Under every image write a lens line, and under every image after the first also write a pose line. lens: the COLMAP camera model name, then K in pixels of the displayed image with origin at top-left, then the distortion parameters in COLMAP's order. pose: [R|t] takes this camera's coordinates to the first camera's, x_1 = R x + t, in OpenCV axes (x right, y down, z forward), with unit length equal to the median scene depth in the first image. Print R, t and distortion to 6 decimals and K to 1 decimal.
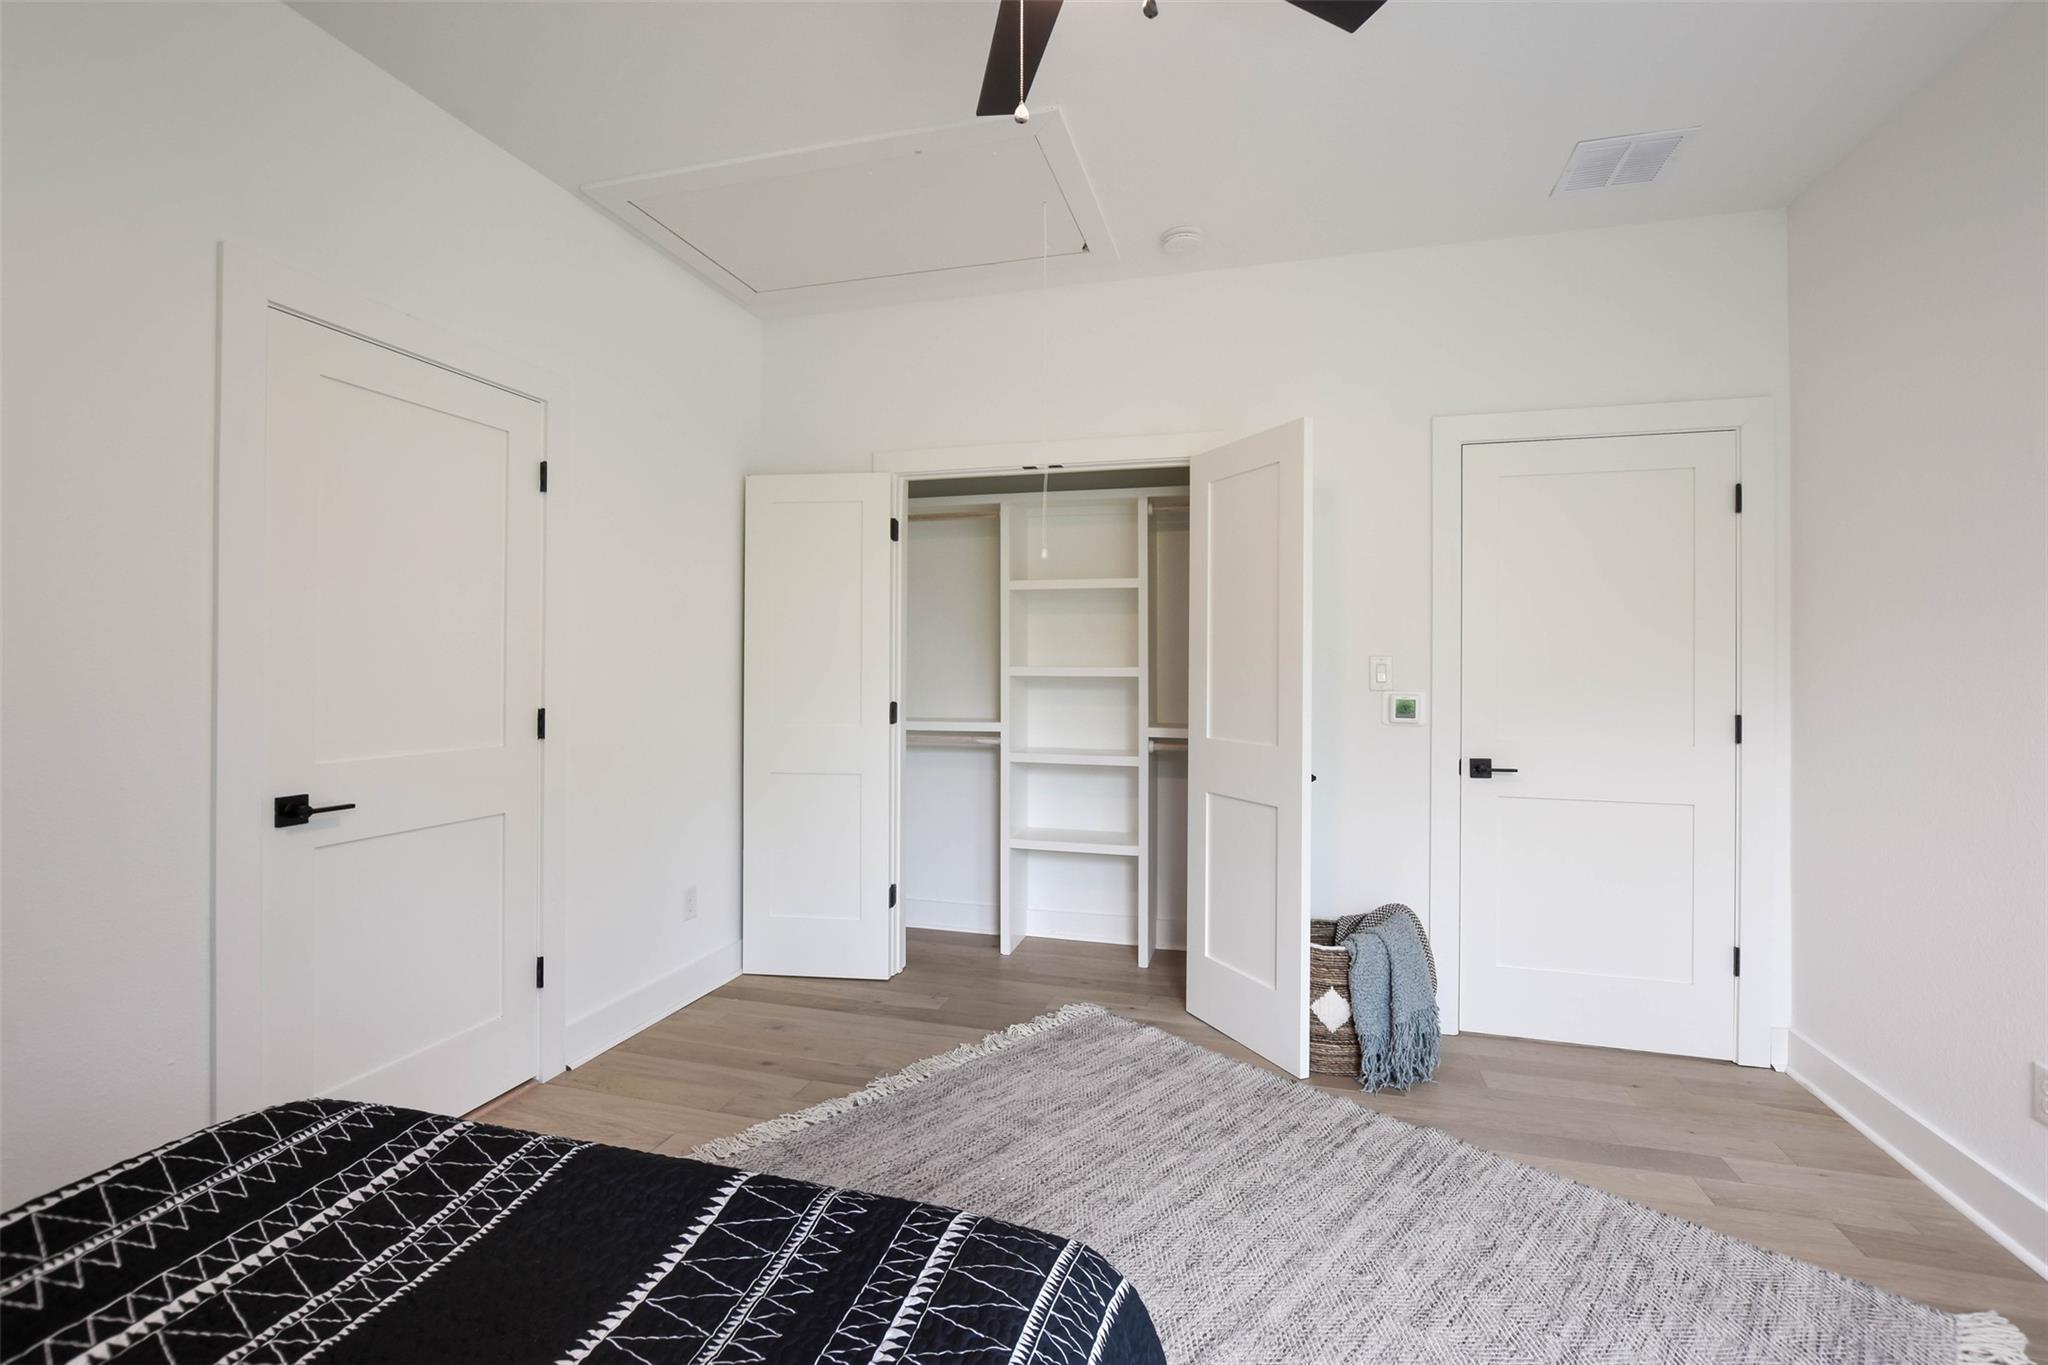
lens RADIAL K [[904.3, 0, 1024.4], [0, 904.3, 659.6], [0, 0, 1]] dist [-0.016056, 0.000647]
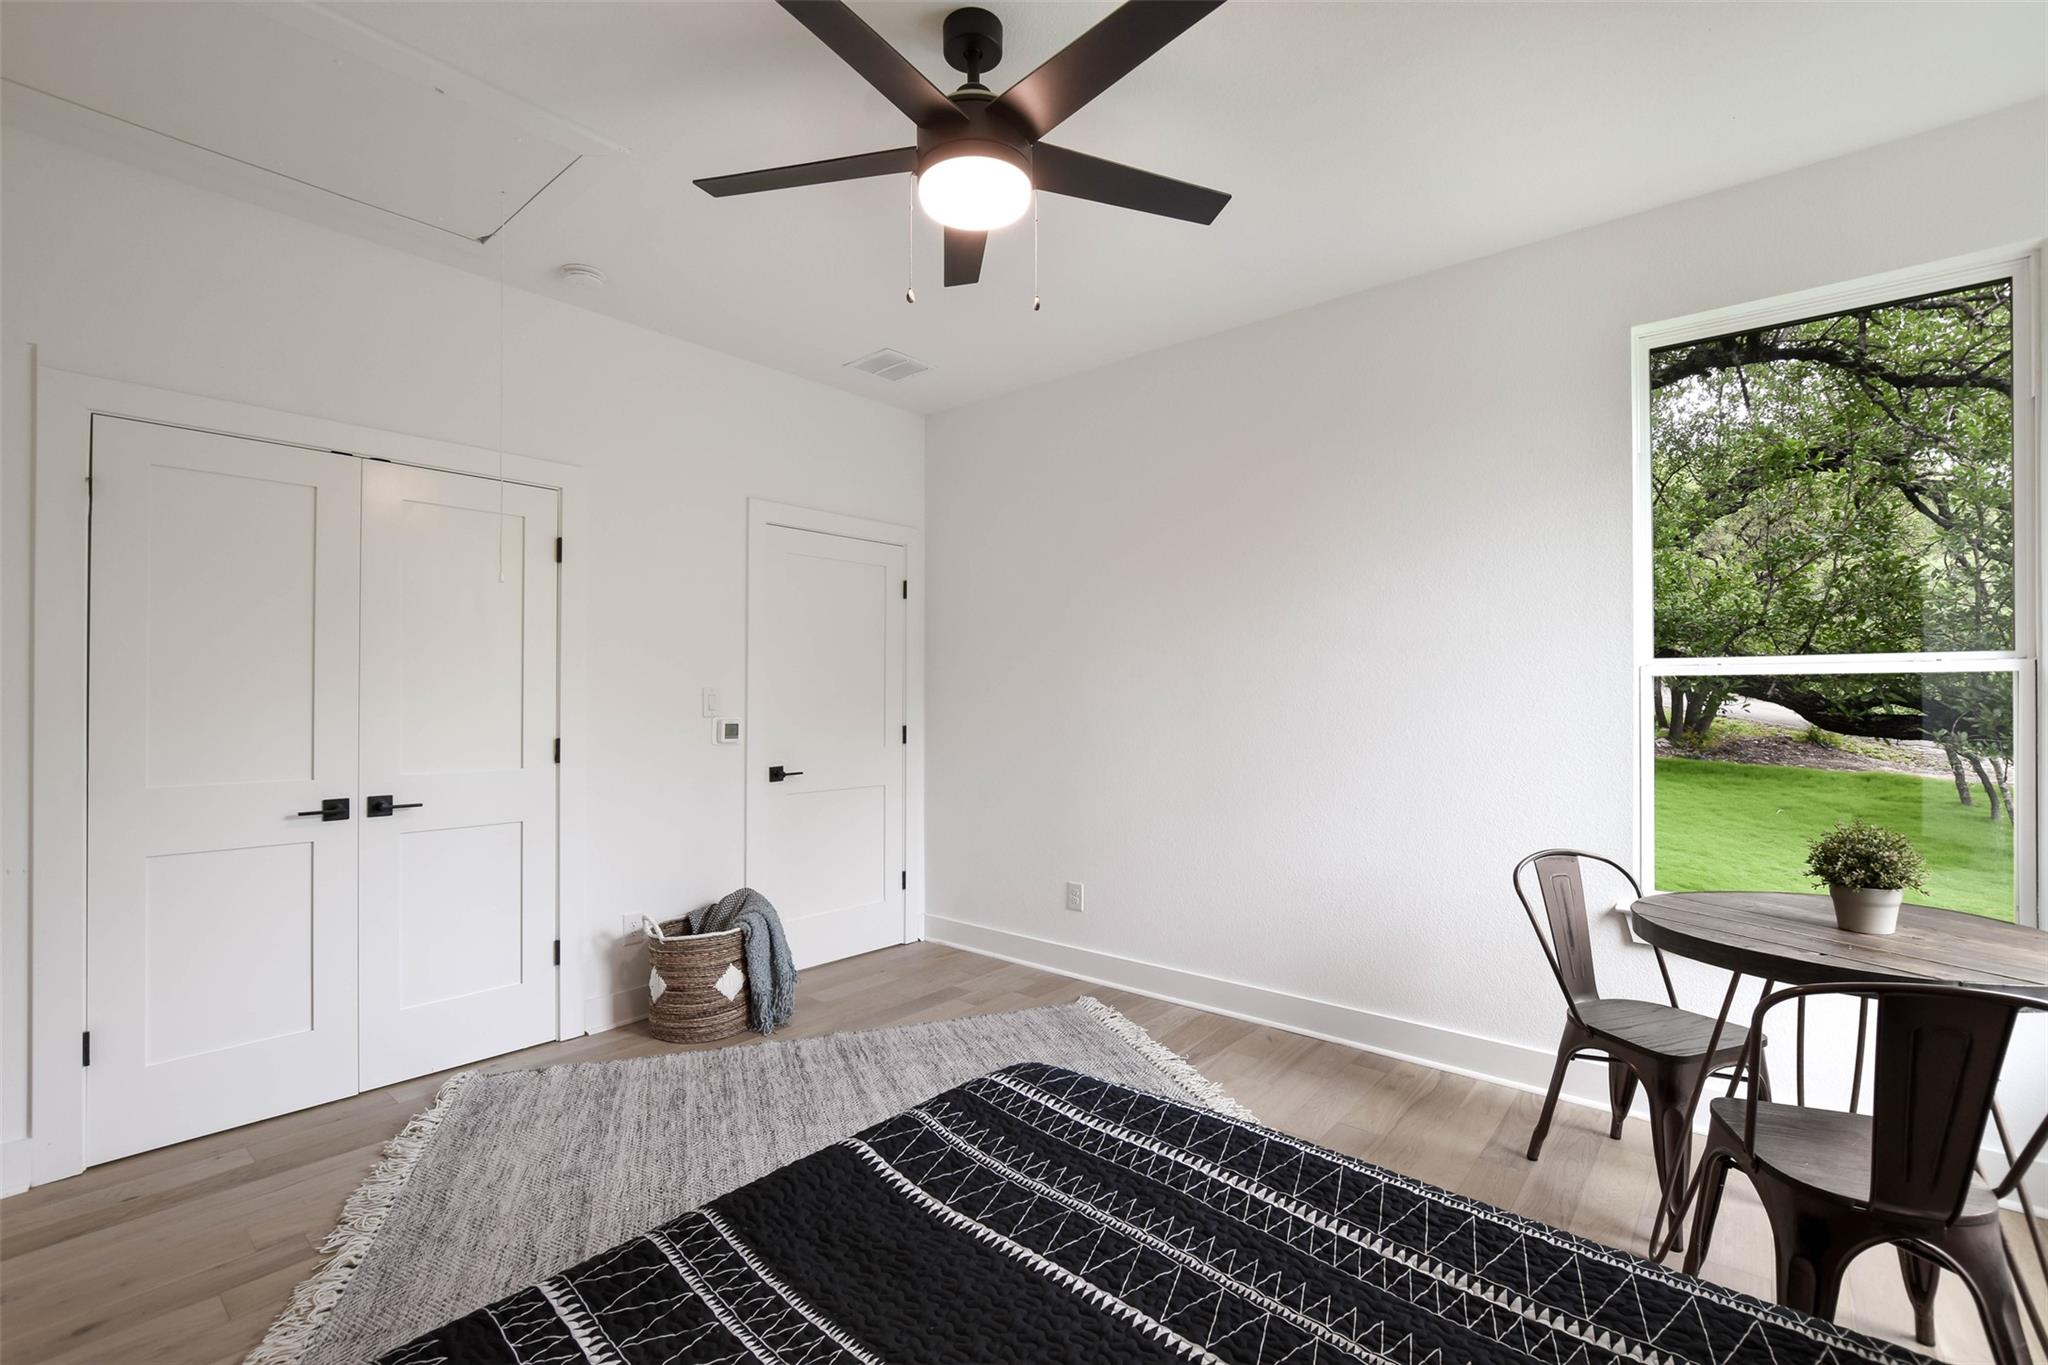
lens RADIAL K [[906.5, 0, 1021.5], [0, 906.5, 693.4], [0, 0, 1]] dist [-0.022971, 0.000148]
pose [[0.406020, -0.001923, 0.913862, -0.628584], [-0.002511, 0.999992, 0.003220, -0.001242], [-0.913861, -0.003602, 0.406012, 0.163170]]
